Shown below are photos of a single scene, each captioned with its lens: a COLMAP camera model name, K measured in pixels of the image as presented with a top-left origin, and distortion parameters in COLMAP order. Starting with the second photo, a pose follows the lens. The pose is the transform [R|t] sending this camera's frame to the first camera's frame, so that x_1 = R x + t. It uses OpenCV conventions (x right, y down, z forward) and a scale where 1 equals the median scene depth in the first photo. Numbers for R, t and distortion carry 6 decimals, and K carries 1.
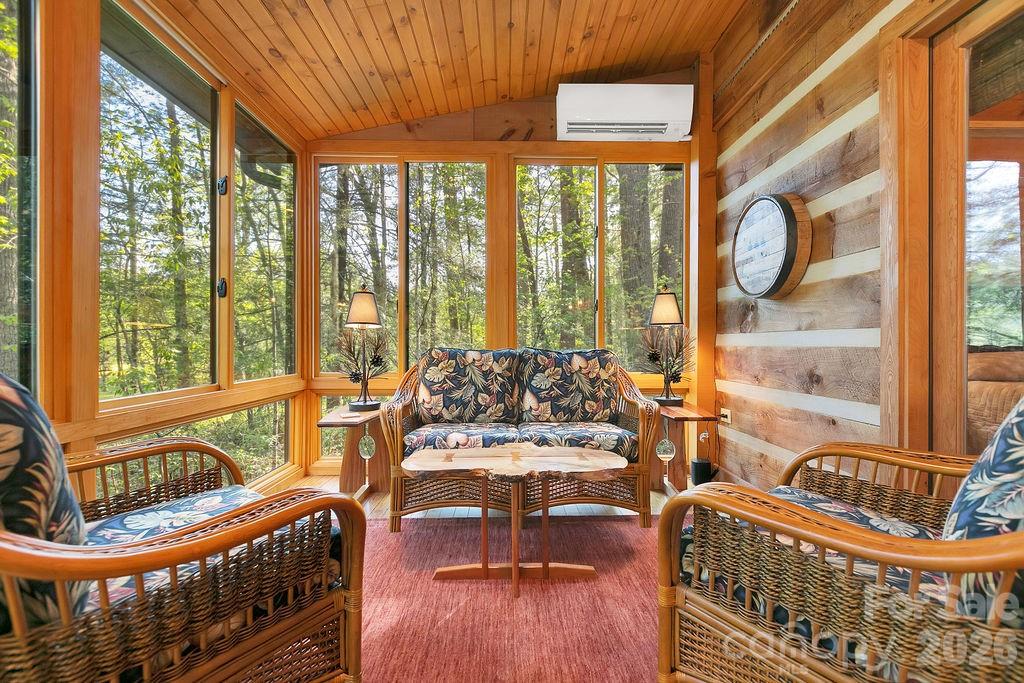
lens RADIAL K [[457.0, 0, 514.8], [0, 457.0, 345.2], [0, 0, 1]] dist [0.004294, -0.000132]
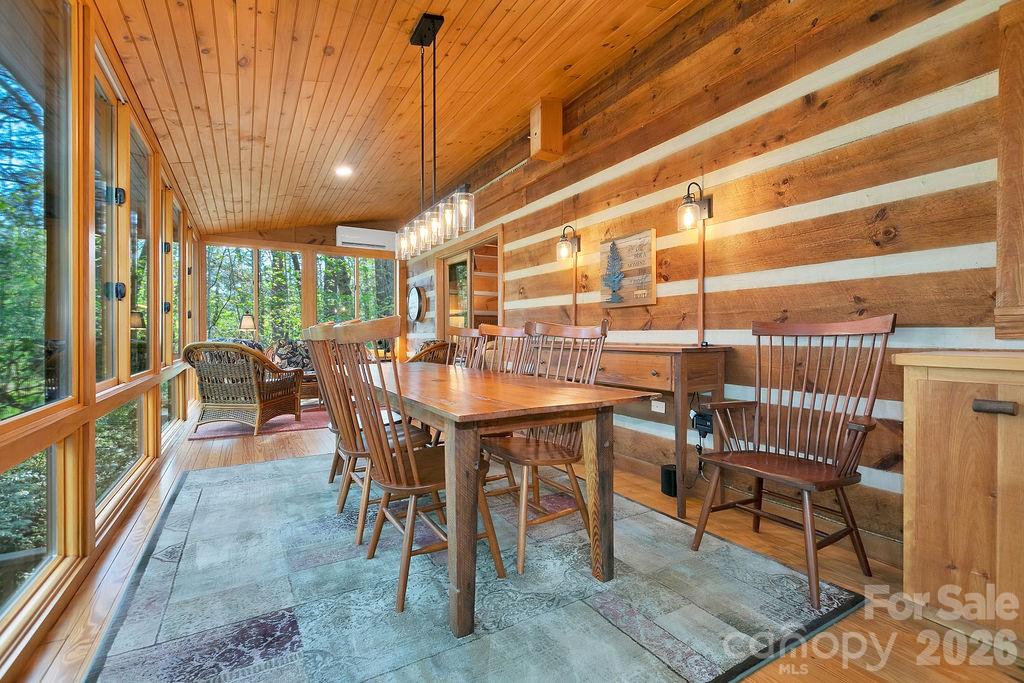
lens RADIAL K [[457.0, 0, 511.5], [0, 457.0, 340.3], [0, 0, 1]] dist [0.004294, -0.000132]
pose [[0.877780, -0.007980, 0.478997, -0.279614], [0.007374, 0.999968, 0.003147, 0.011139], [-0.479006, 0.000769, 0.877811, -1.654830]]
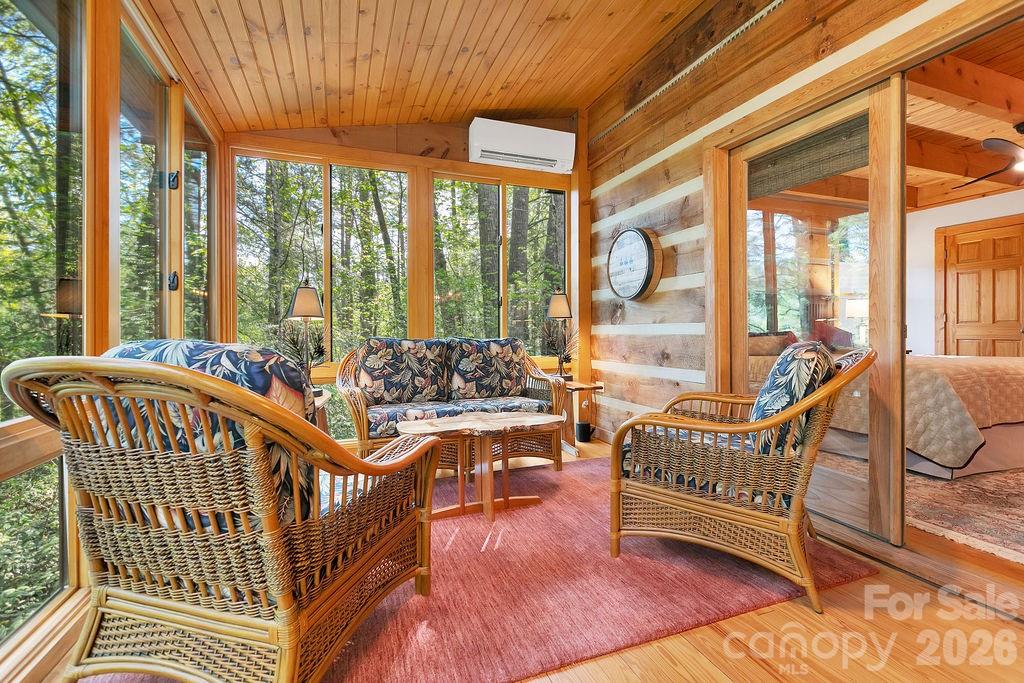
lens RADIAL K [[457.0, 0, 517.6], [0, 457.0, 332.7], [0, 0, 1]] dist [0.004294, -0.000132]
pose [[0.940392, -0.006606, 0.340027, -0.237834], [0.007920, 0.999966, -0.002475, -0.001959], [-0.339999, 0.005020, 0.940412, -0.185512]]
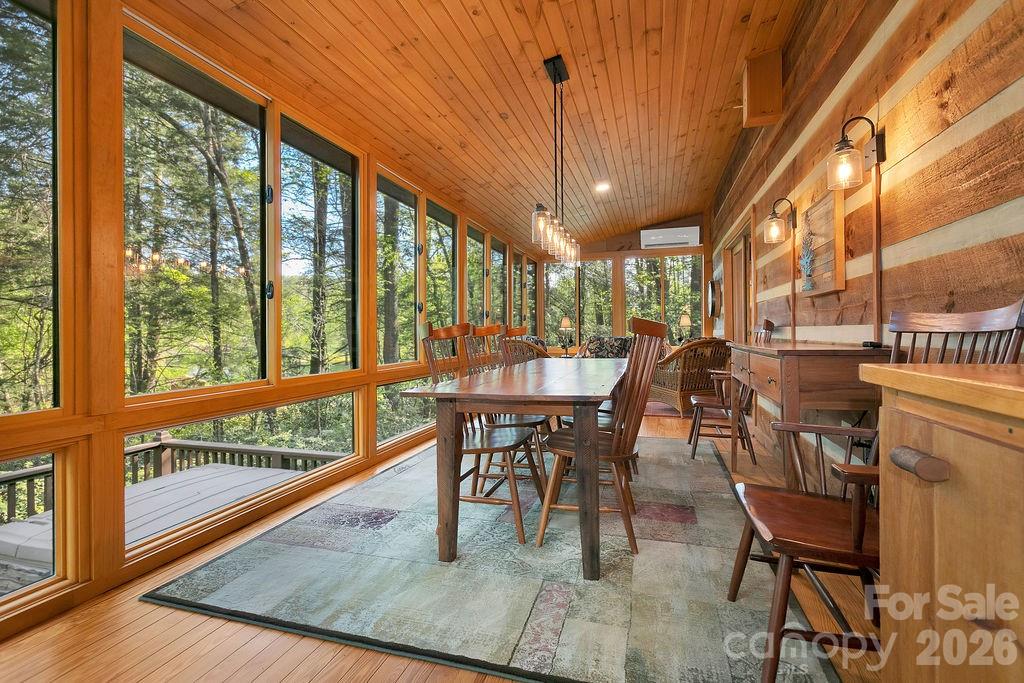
lens RADIAL K [[457.0, 0, 512.6], [0, 457.0, 332.2], [0, 0, 1]] dist [0.004294, -0.000132]
pose [[0.952313, -0.010632, -0.304936, 0.211529], [0.007241, 0.999899, -0.012249, 0.011519], [0.305036, 0.009457, 0.952294, -1.795472]]
